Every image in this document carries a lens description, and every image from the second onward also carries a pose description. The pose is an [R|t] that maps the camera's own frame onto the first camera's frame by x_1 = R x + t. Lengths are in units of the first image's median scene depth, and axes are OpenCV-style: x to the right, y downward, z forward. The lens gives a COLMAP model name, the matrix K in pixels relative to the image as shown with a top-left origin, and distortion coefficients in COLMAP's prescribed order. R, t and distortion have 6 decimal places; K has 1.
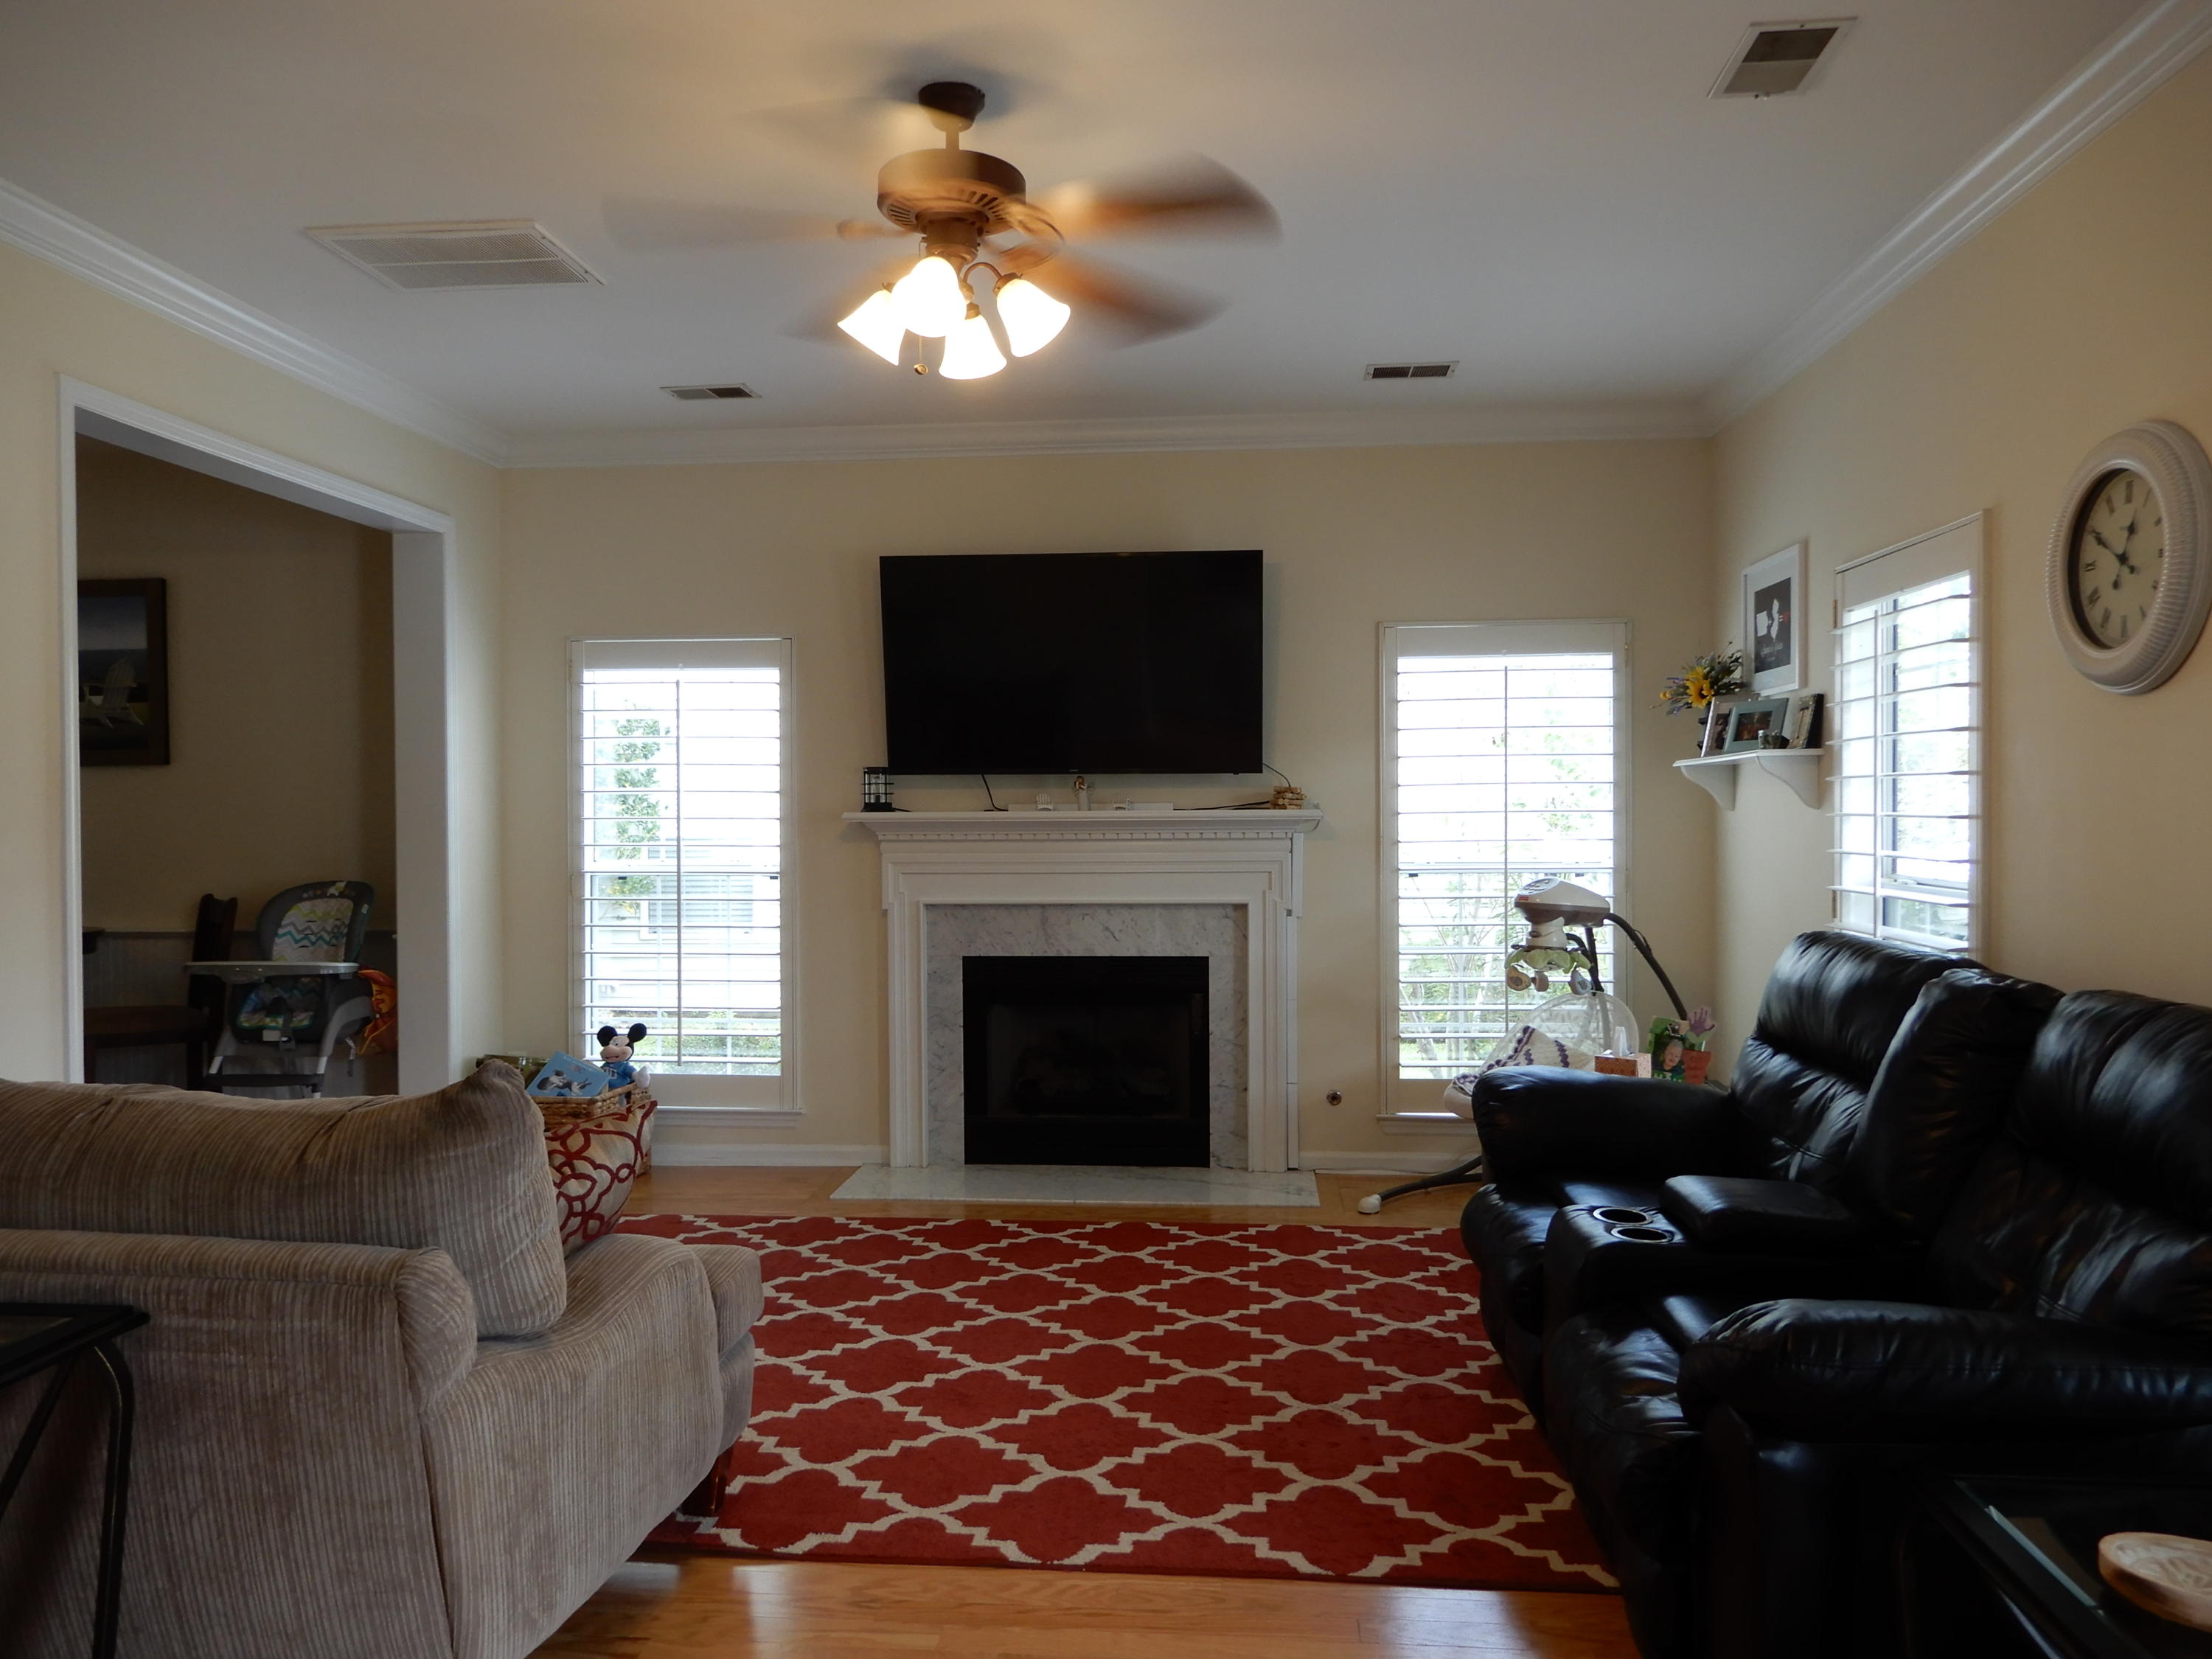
lens RADIAL K [[1570.6, 0, 1097.8], [0, 1570.6, 834.5], [0, 0, 1]] dist [0.005108, -0.008100]
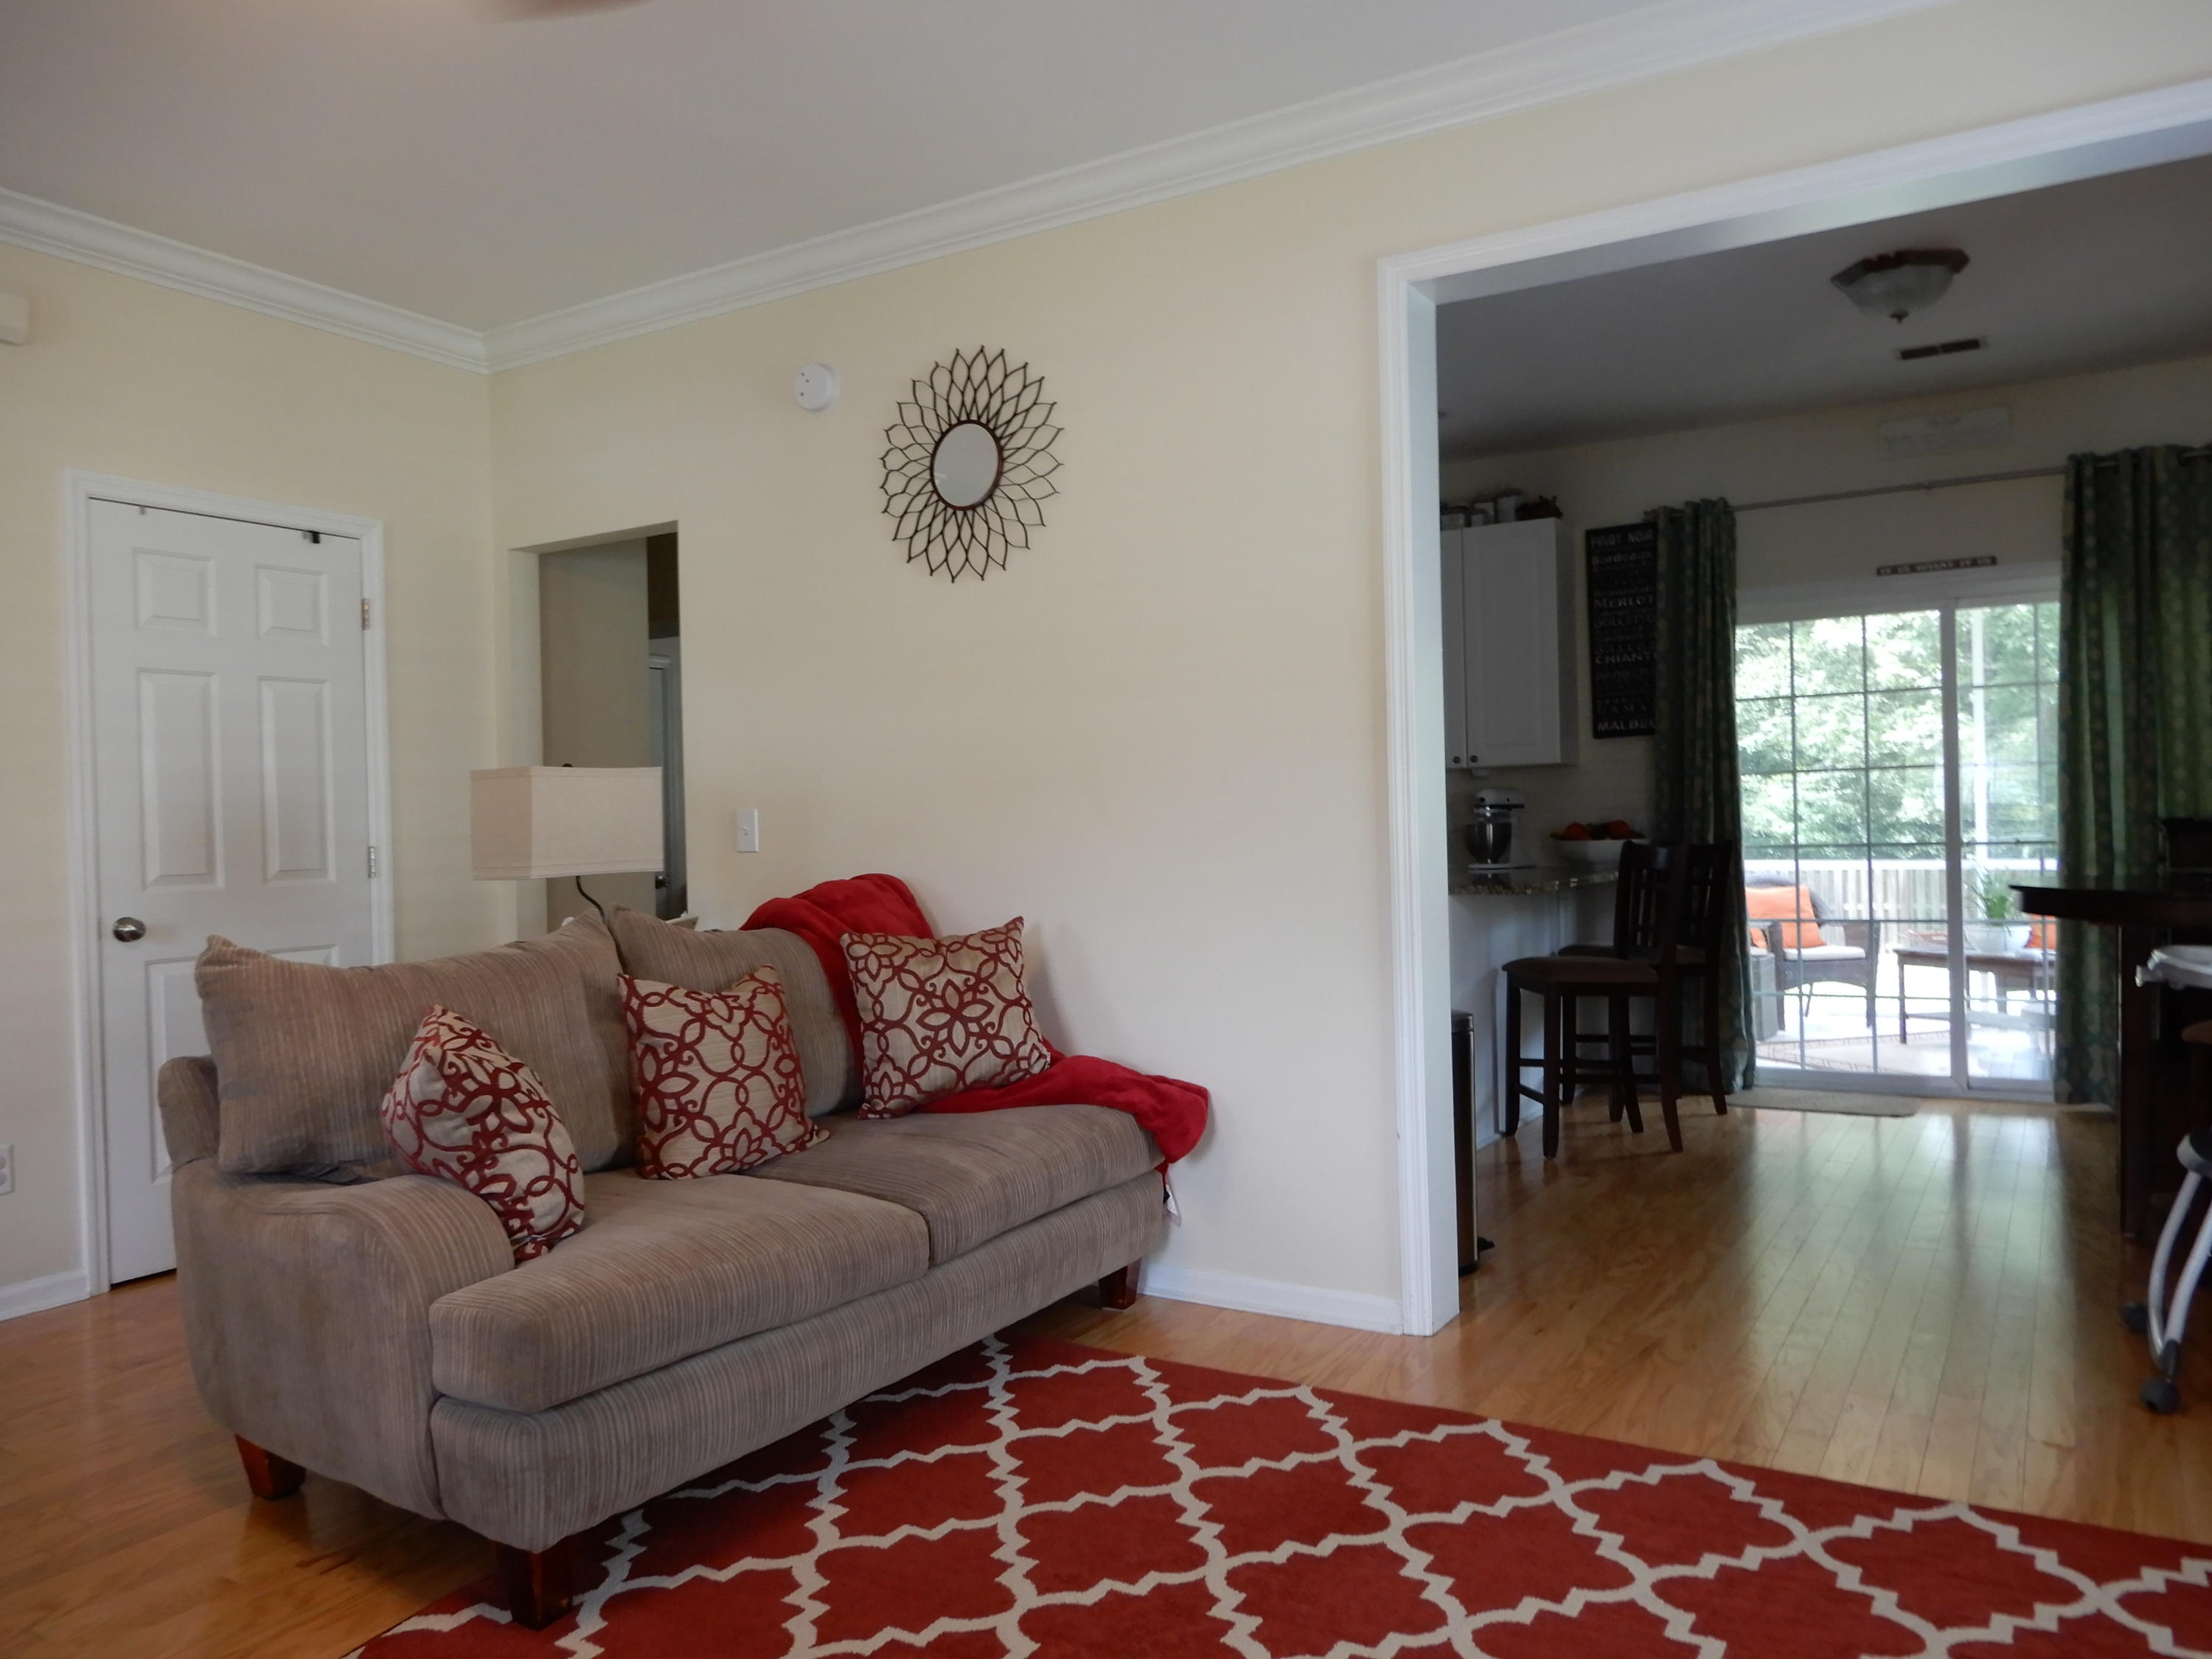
lens RADIAL K [[1570.6, 0, 1093.3], [0, 1570.6, 837.5], [0, 0, 1]] dist [0.005108, -0.008100]
pose [[-0.444669, 0.023813, -0.895378, 0.167468], [0.012574, 0.999714, 0.020344, 0.017703], [0.895607, -0.002212, -0.444841, 0.828477]]
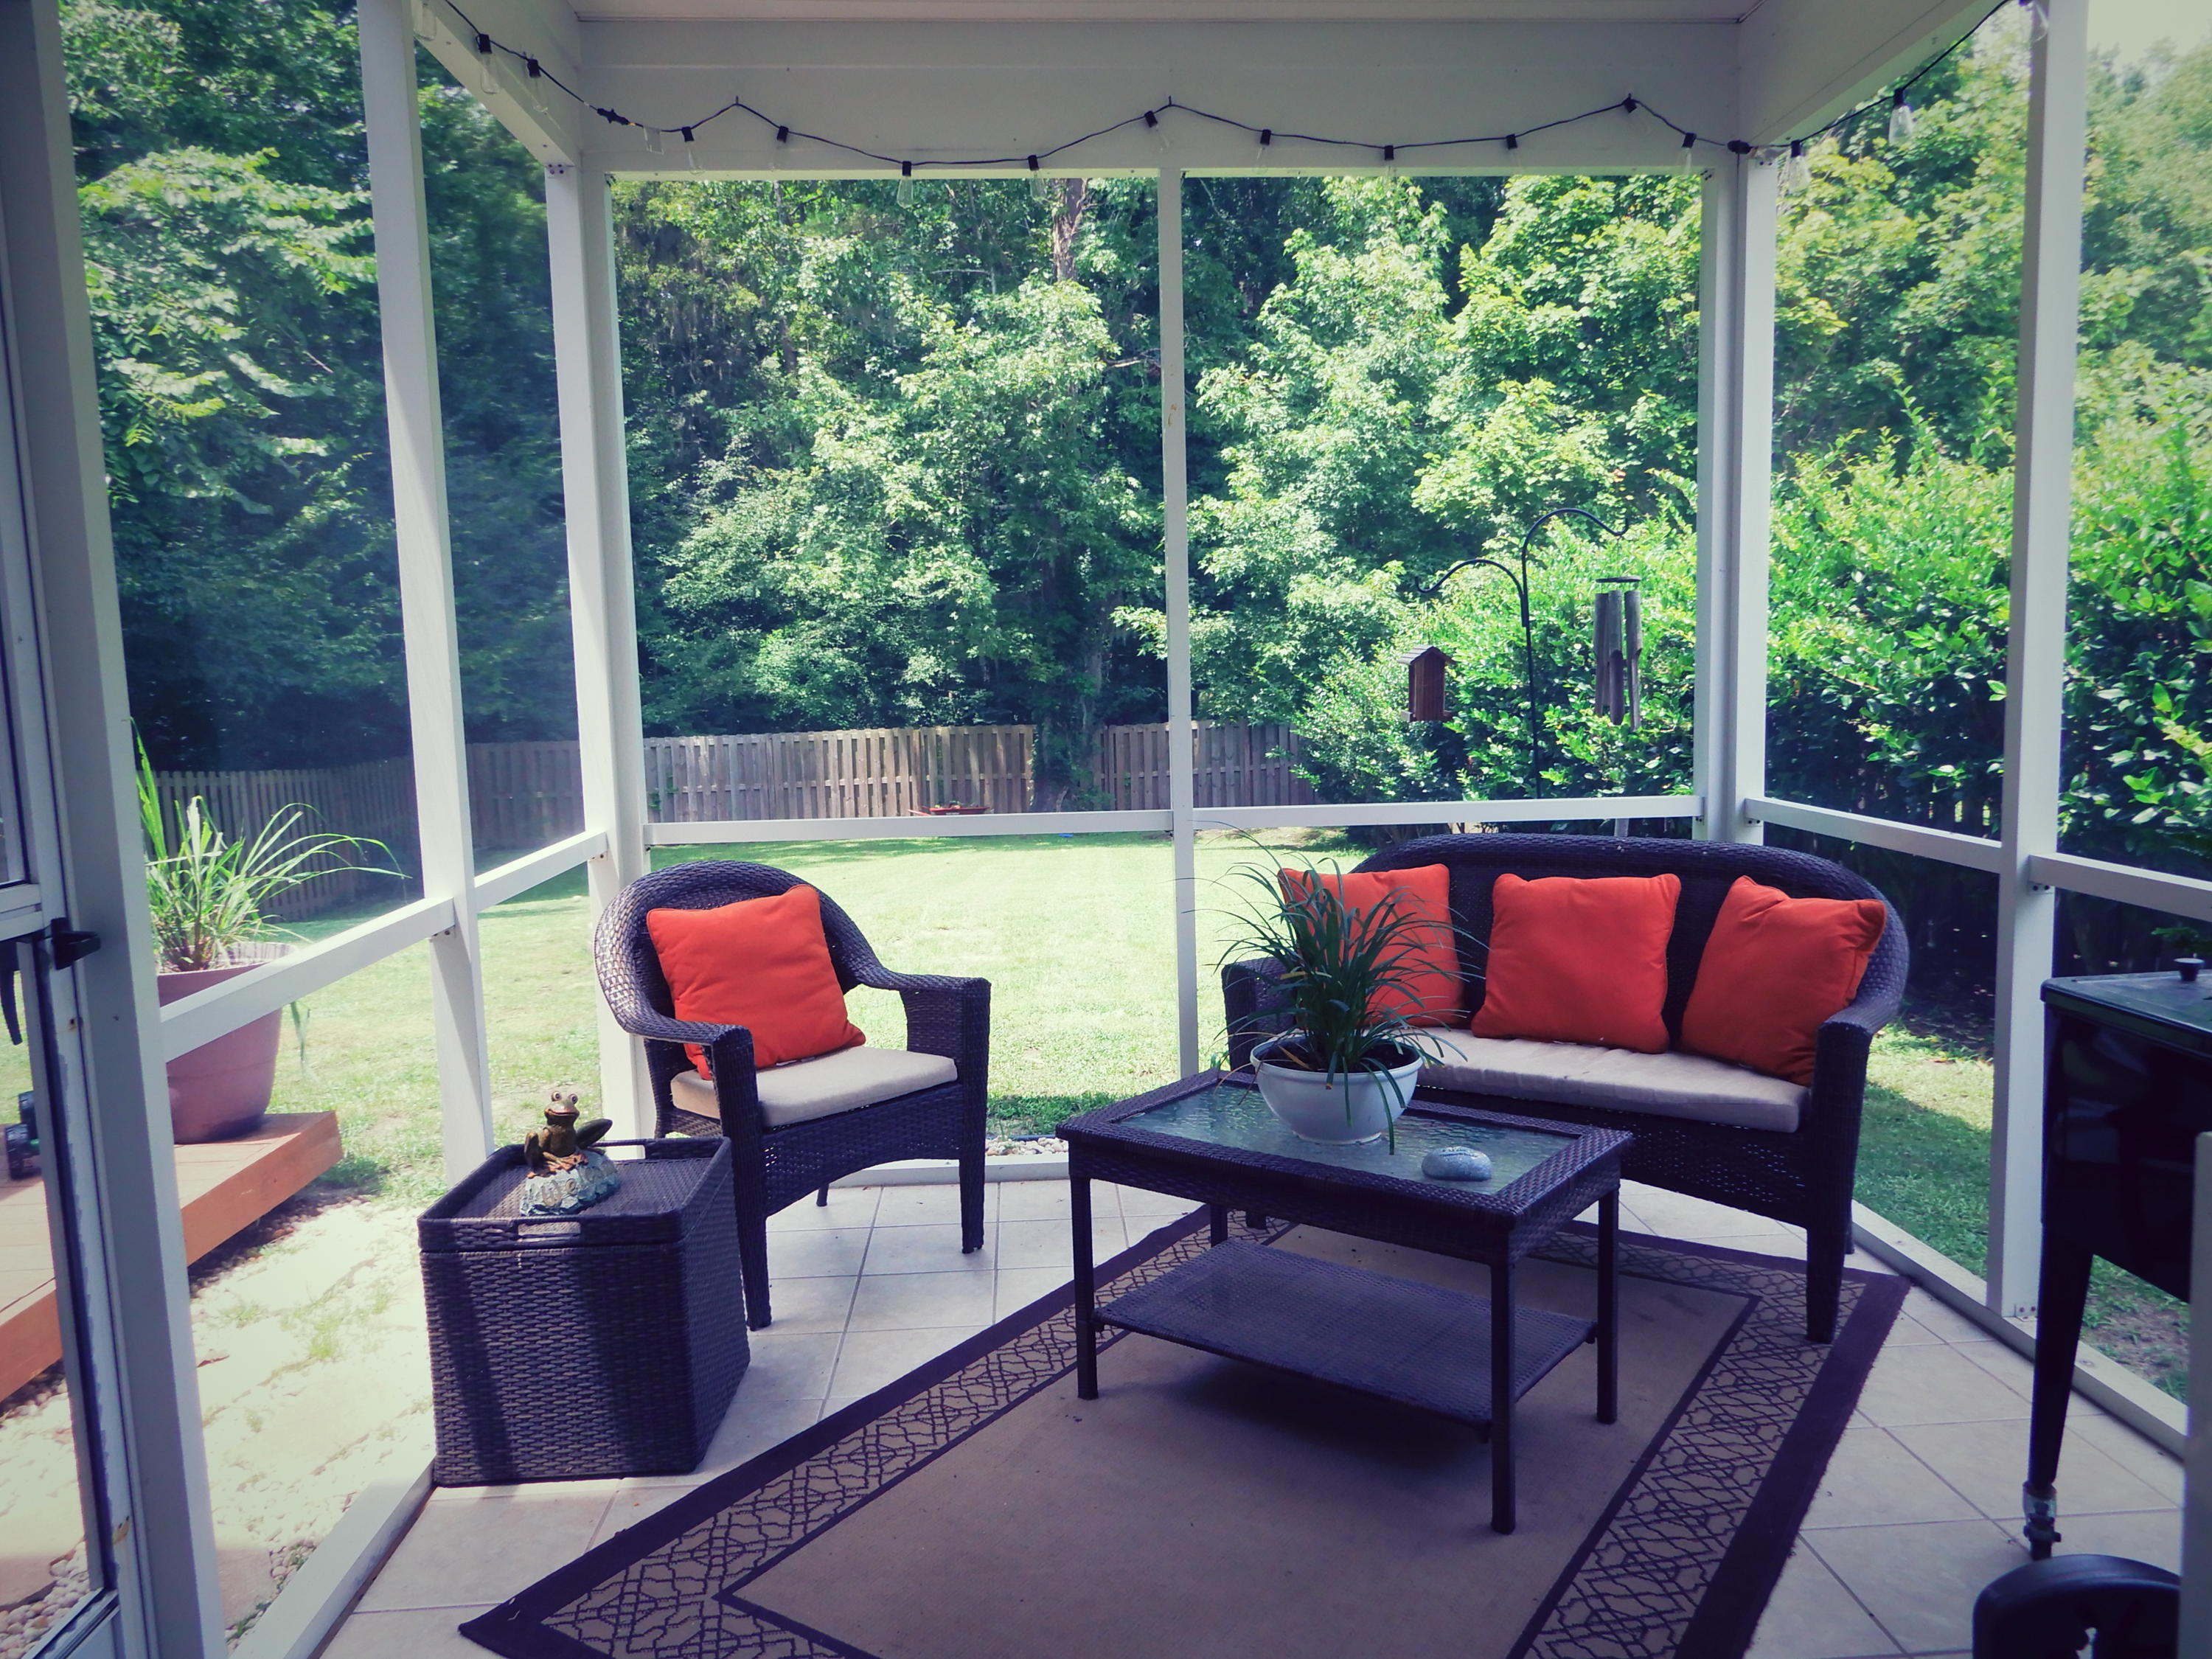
lens RADIAL K [[1570.6, 0, 1093.0], [0, 1570.6, 834.8], [0, 0, 1]] dist [0.005108, -0.008100]
pose [[0.140322, 0.115429, -0.983355, -0.992839], [0.015825, 0.992793, 0.118795, 0.009989], [0.989980, -0.032231, 0.137484, 0.791099]]
